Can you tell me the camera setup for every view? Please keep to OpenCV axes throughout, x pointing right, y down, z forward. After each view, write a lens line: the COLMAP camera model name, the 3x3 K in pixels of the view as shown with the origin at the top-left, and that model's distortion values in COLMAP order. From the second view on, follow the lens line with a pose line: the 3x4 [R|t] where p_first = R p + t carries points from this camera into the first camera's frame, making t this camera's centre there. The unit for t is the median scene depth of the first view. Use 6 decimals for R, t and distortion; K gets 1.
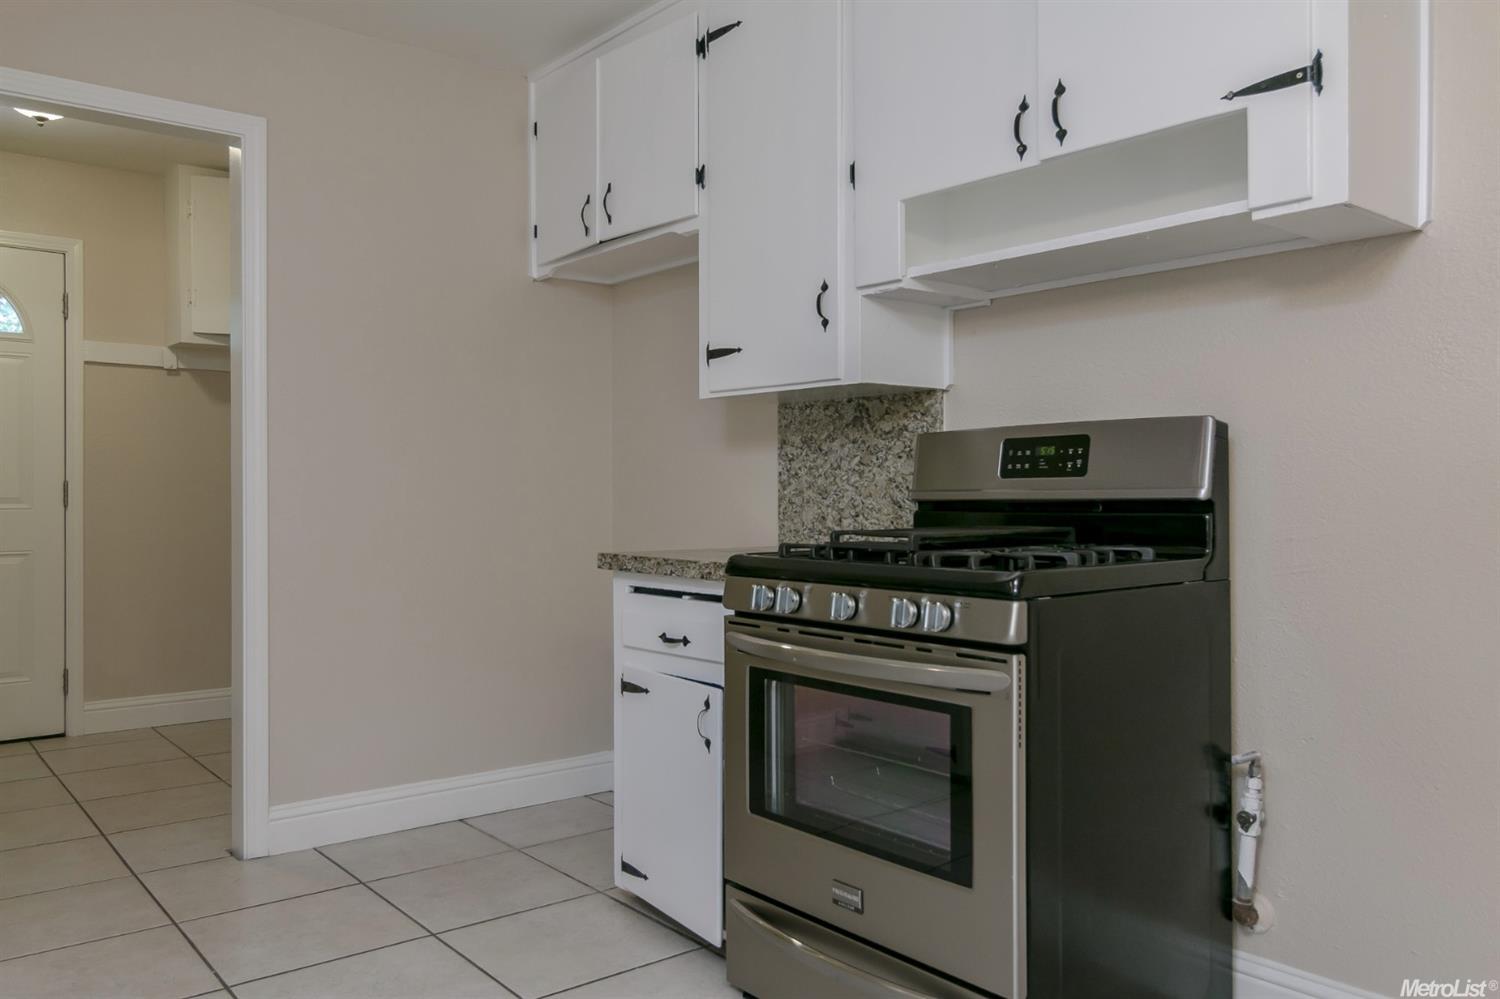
lens RADIAL K [[1140.7, 0, 758.6], [0, 1140.7, 497.4], [0, 0, 1]] dist [-0.003262, 0.003485]
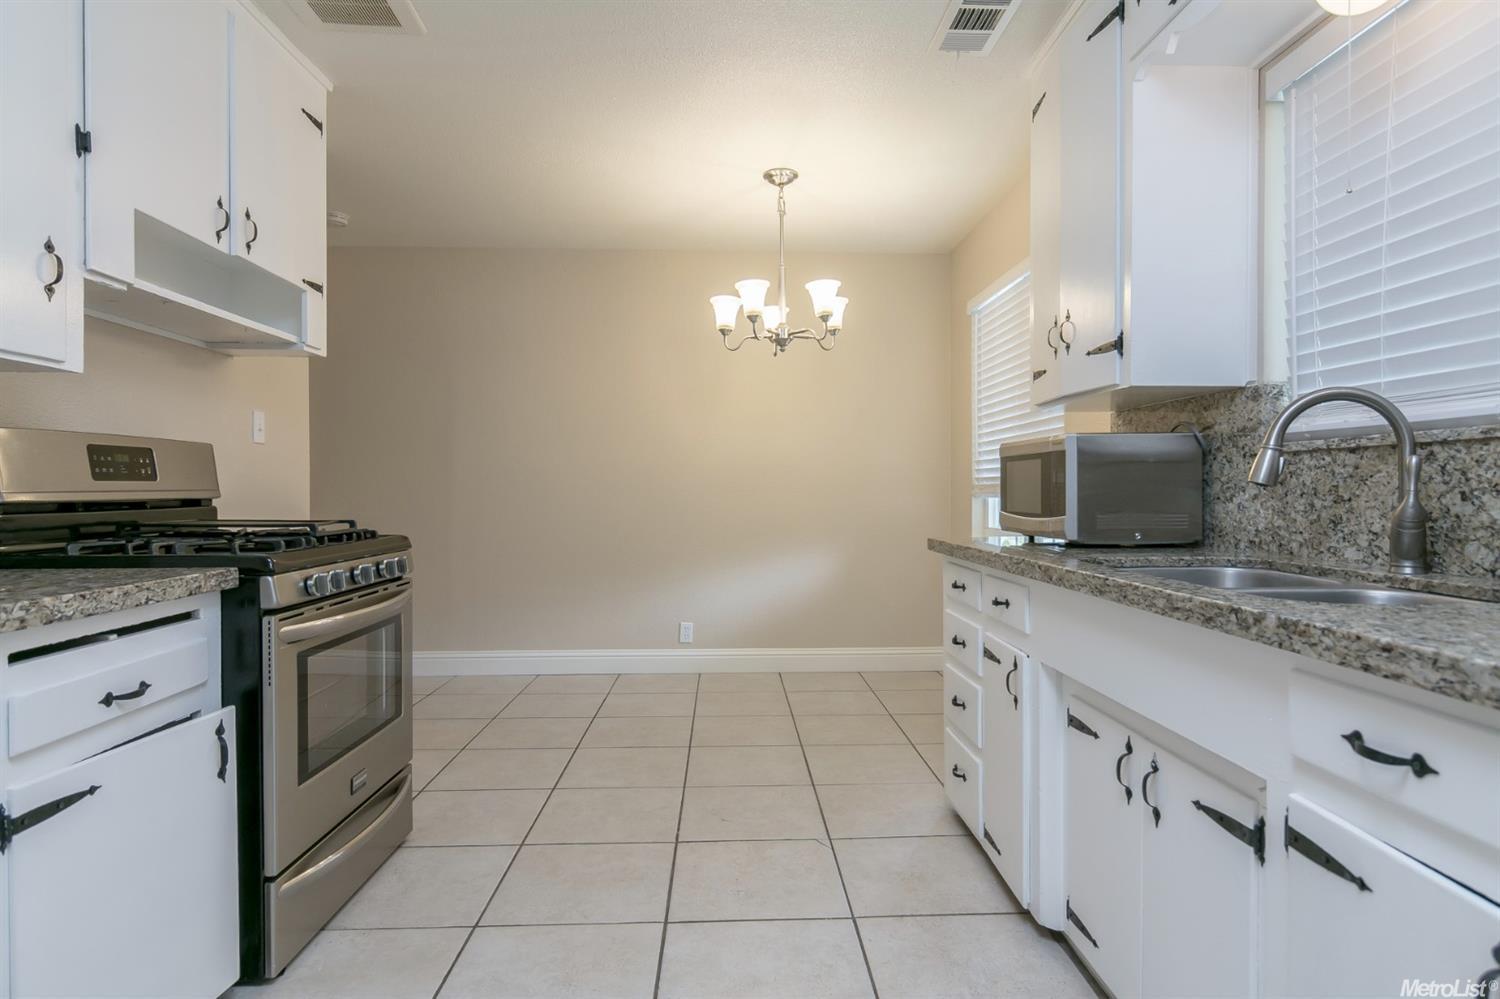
lens RADIAL K [[826.9, 0, 746.0], [0, 826.9, 495.9], [0, 0, 1]] dist [0.005535, -0.001381]
pose [[-0.786306, -0.002748, 0.617831, -0.779158], [0.005455, 0.999920, 0.011390, -0.008086], [-0.617814, 0.012326, -0.786228, 1.267213]]
